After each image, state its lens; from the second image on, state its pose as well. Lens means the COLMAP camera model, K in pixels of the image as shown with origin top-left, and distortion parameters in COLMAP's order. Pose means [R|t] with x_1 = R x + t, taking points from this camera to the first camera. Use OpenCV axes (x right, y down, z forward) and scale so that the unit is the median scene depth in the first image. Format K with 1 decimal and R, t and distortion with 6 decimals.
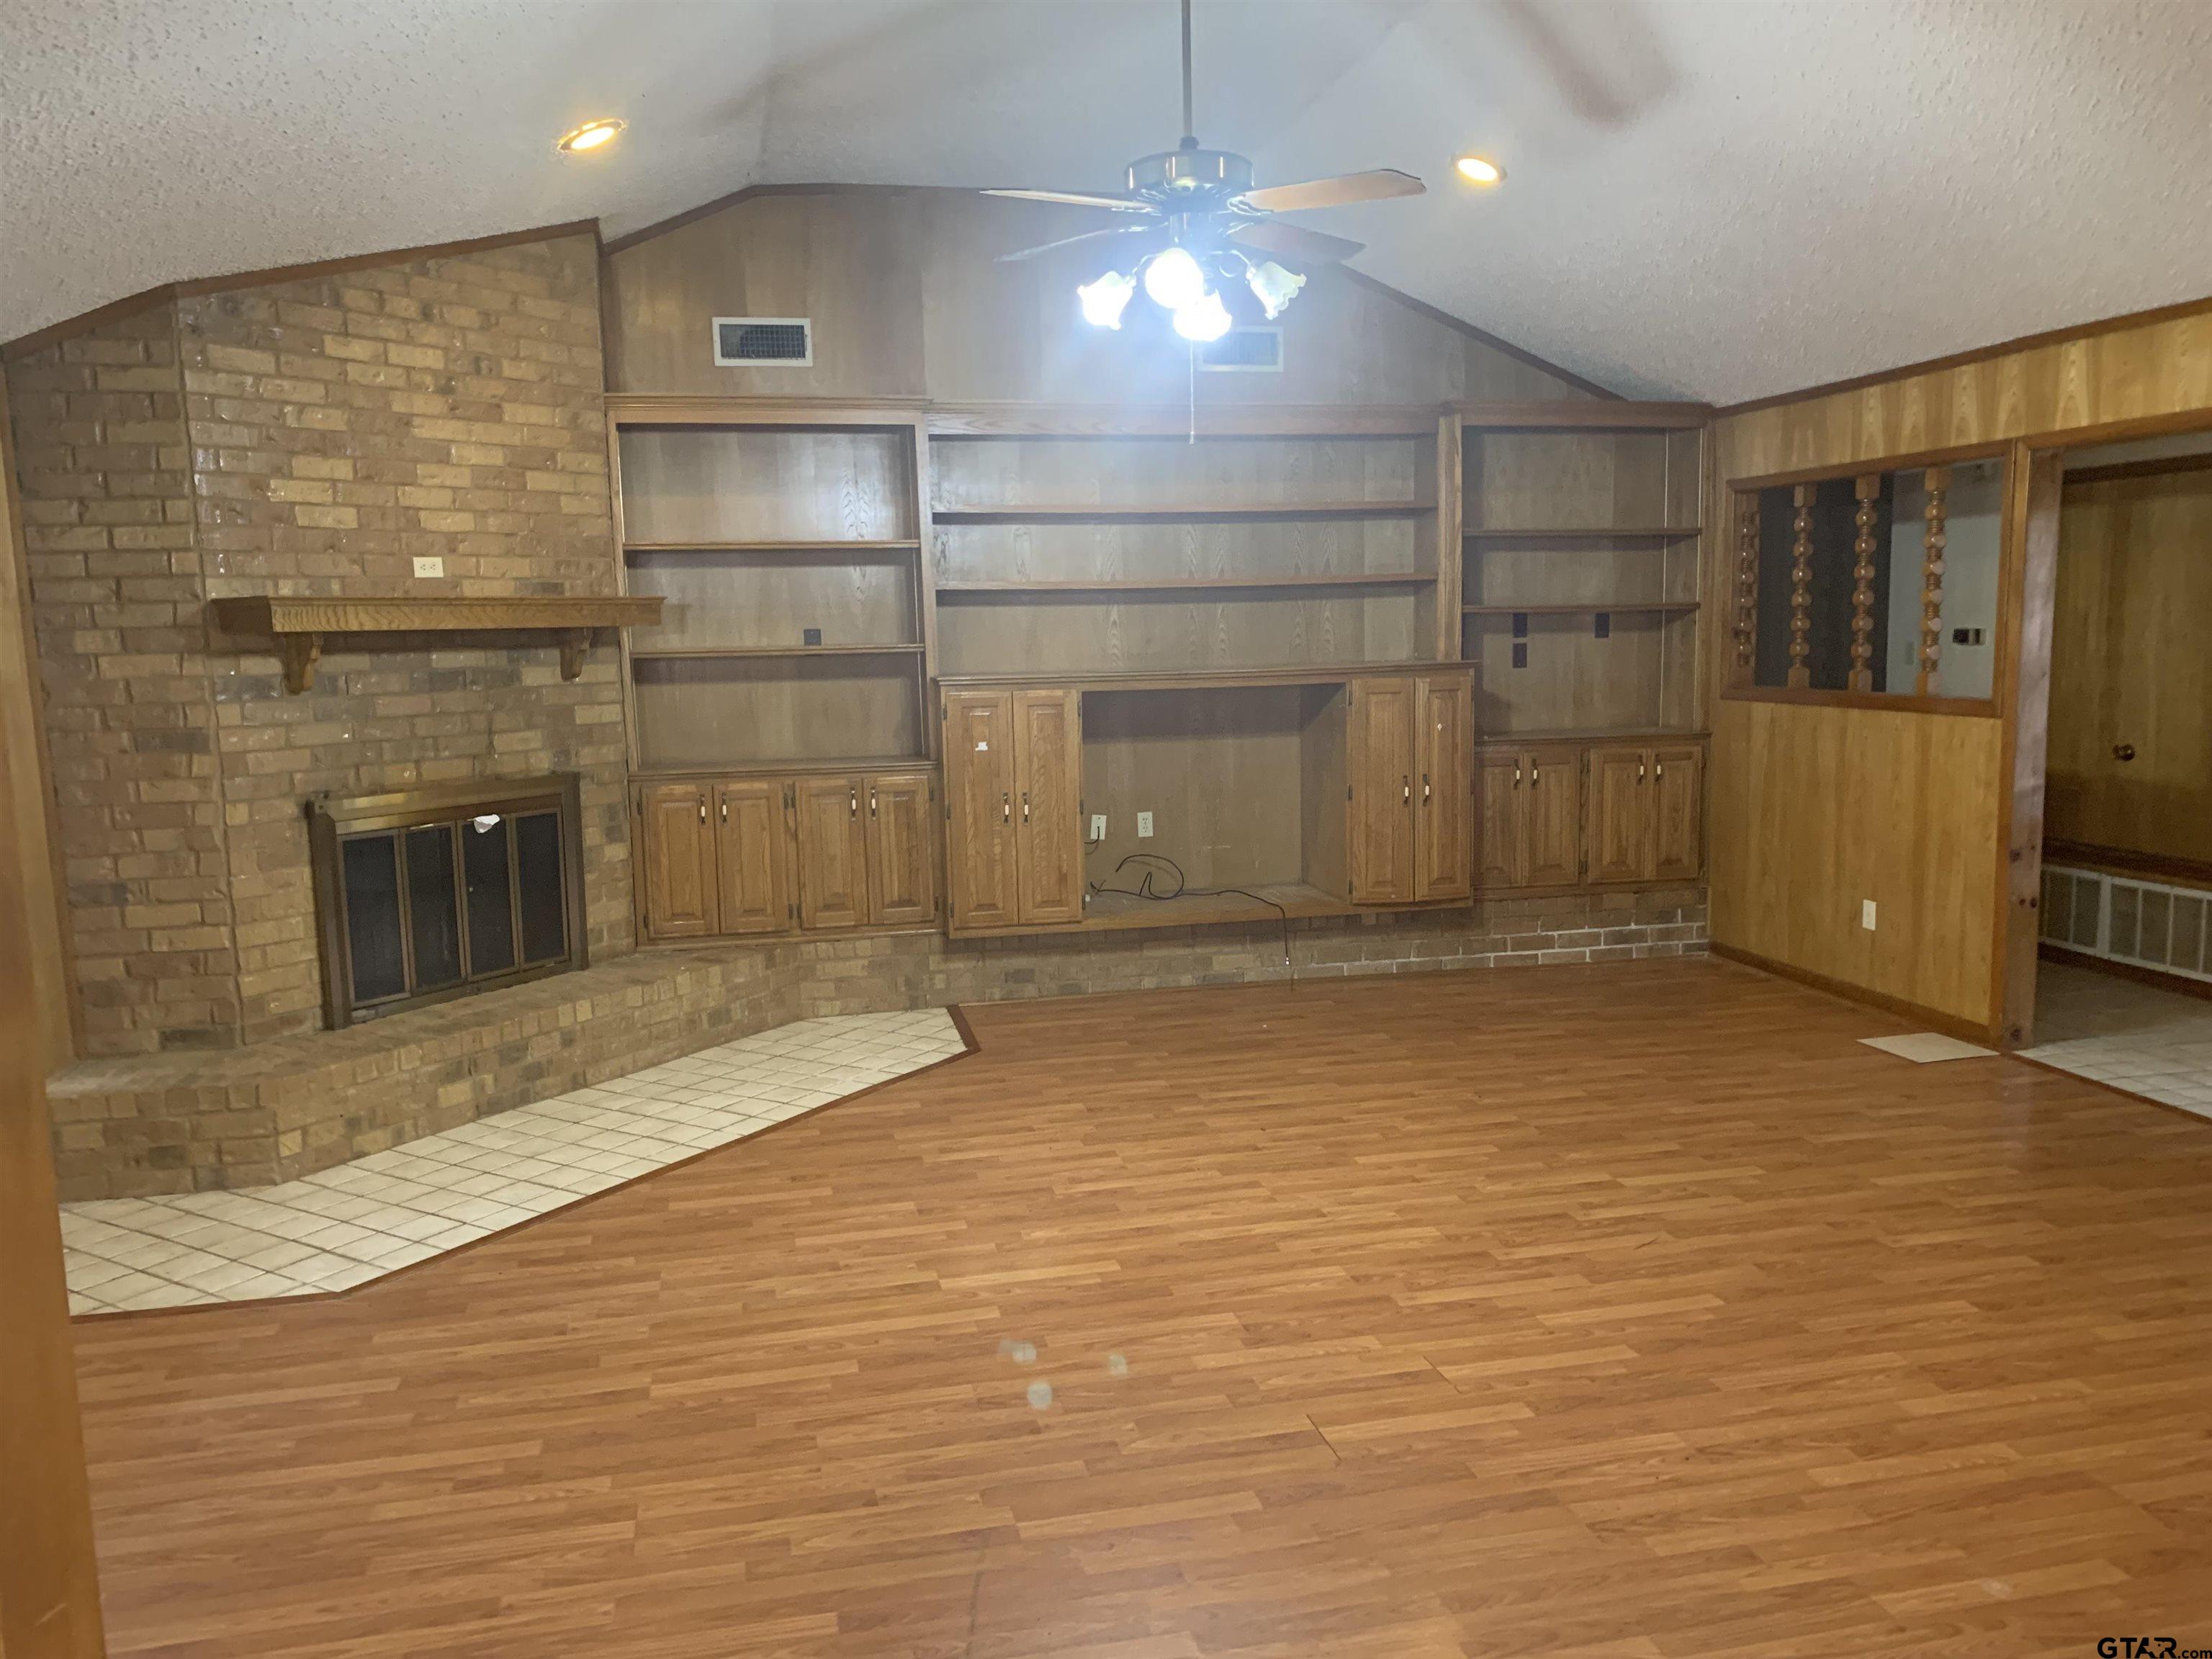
lens RADIAL K [[1662.2, 0, 1102.0], [0, 1662.2, 836.1], [0, 0, 1]] dist [0.052366, -0.079431]
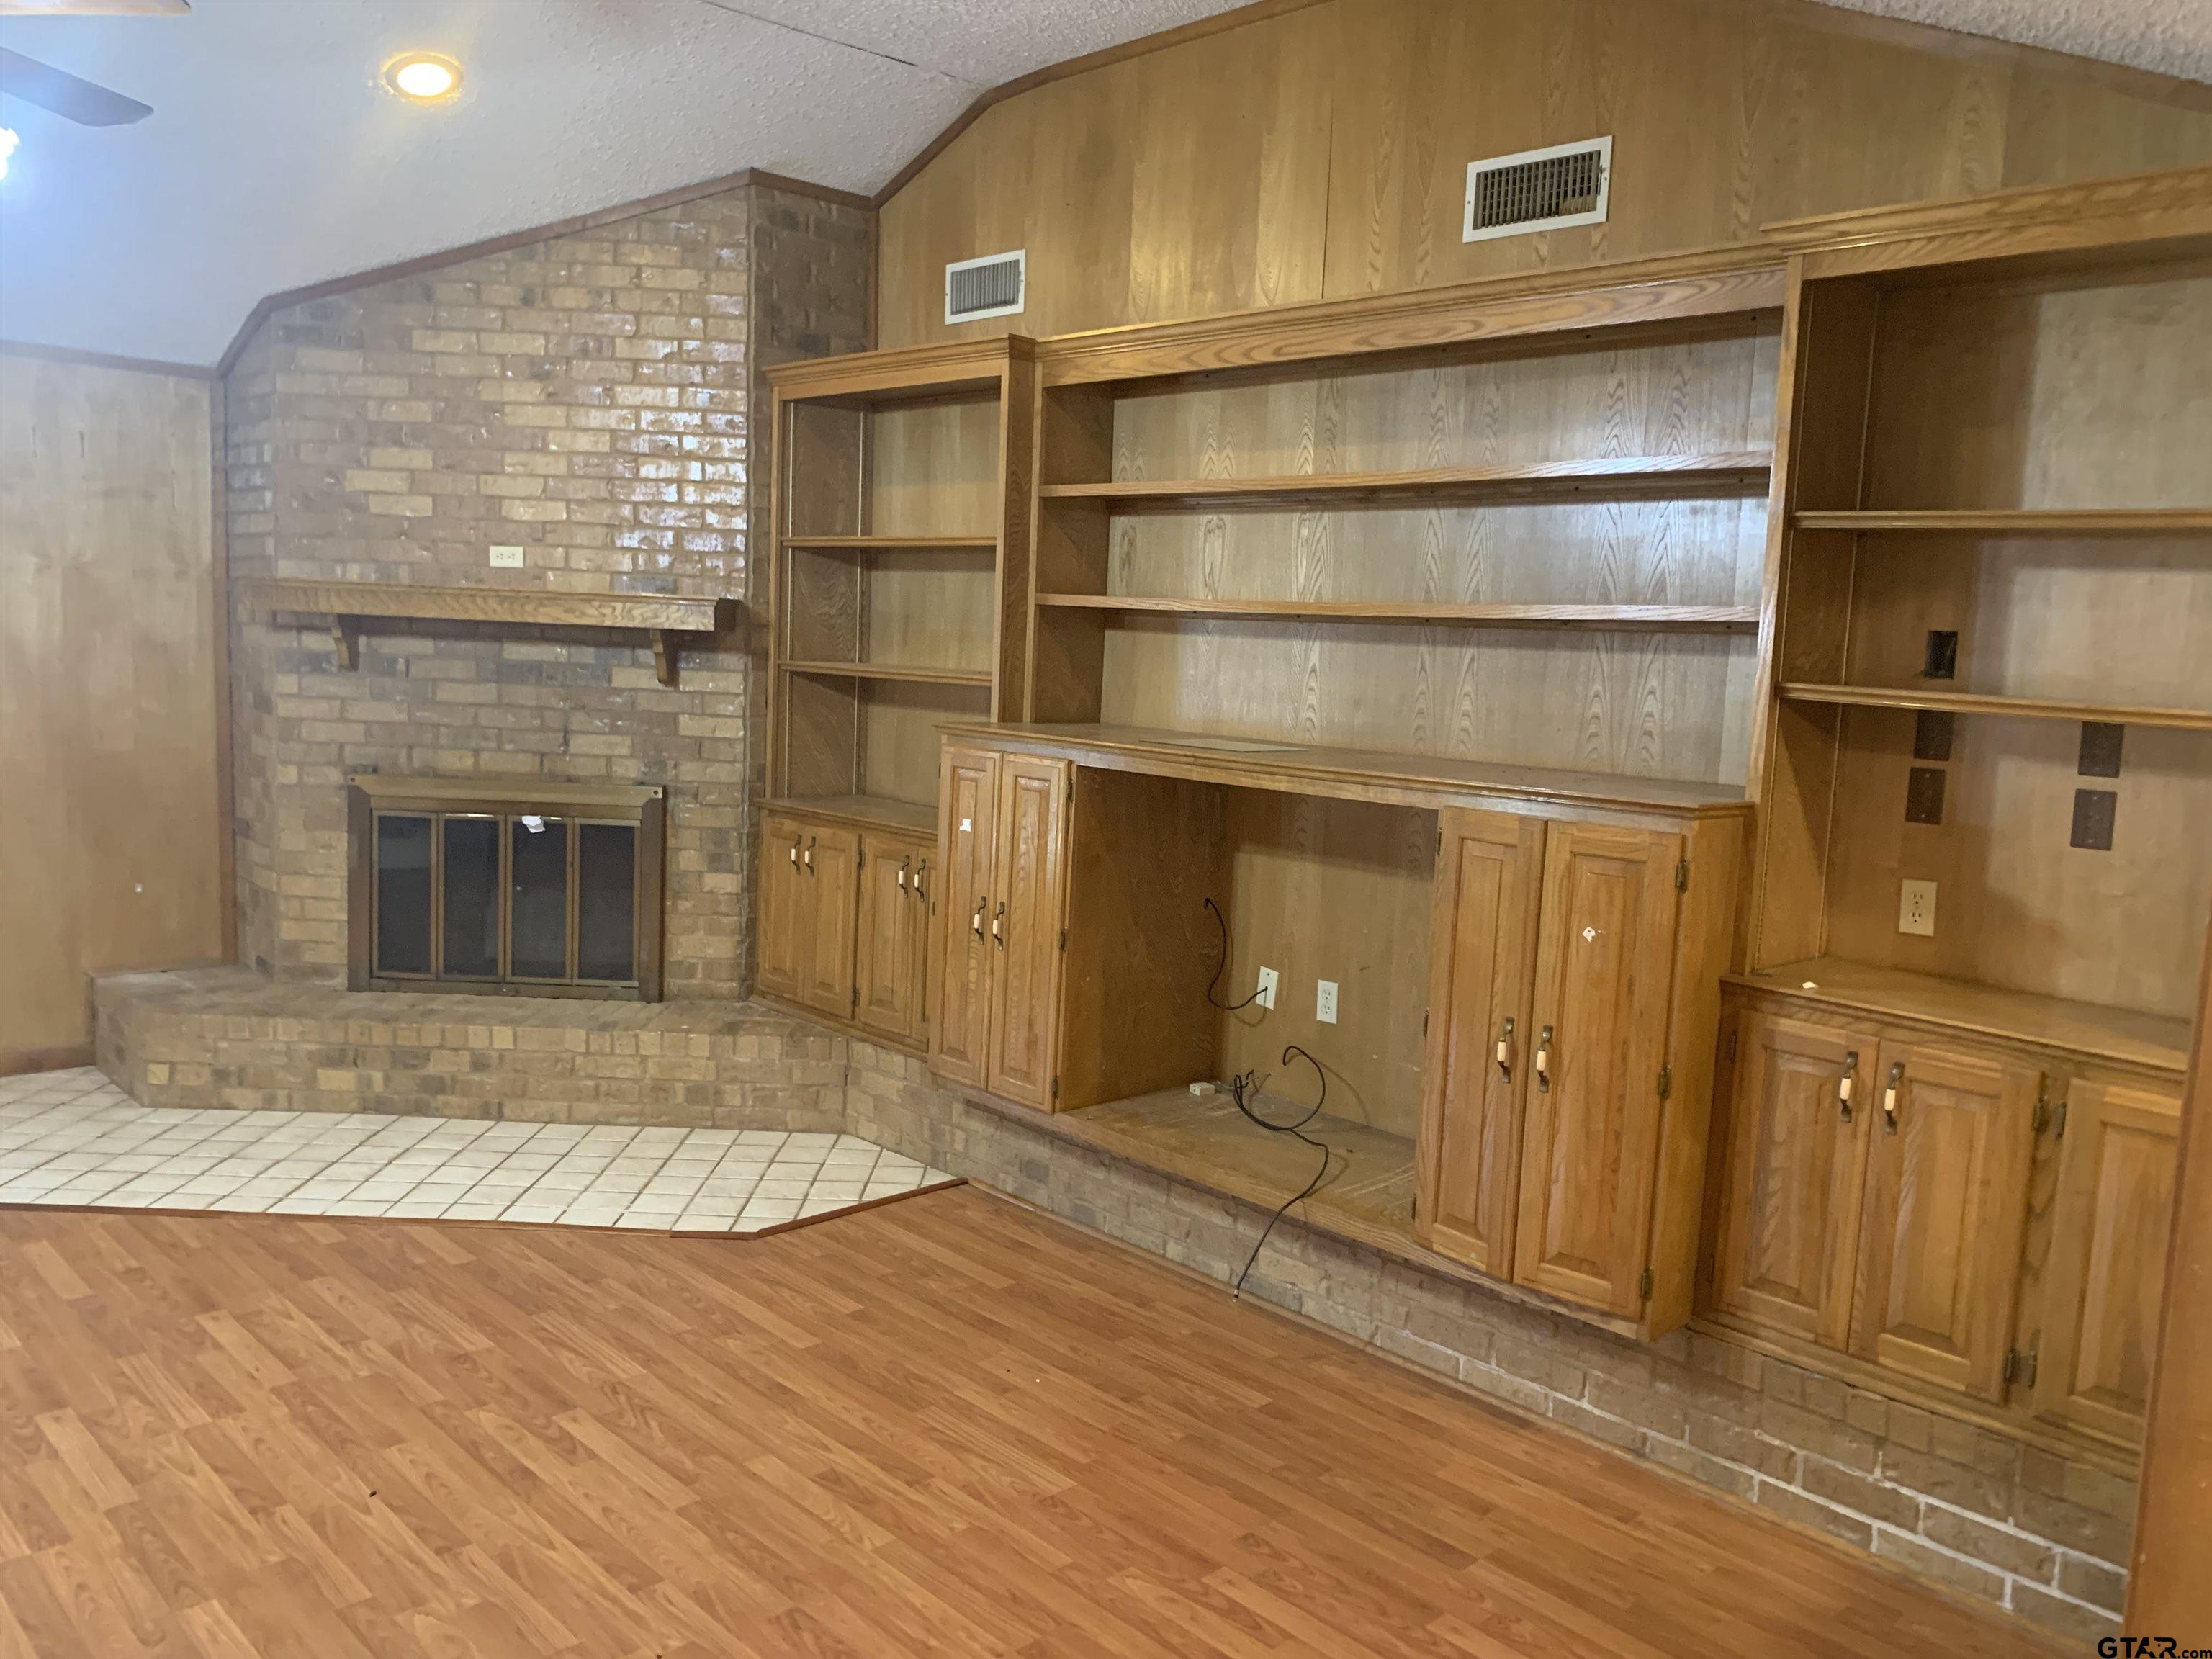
lens RADIAL K [[1662.2, 0, 1105.1], [0, 1662.2, 812.9], [0, 0, 1]] dist [0.052366, -0.079431]
pose [[0.532079, 0.135925, -0.835713, 0.646057], [-0.163967, 0.984887, 0.055793, -0.128542], [0.830667, 0.107344, 0.546324, 0.793318]]
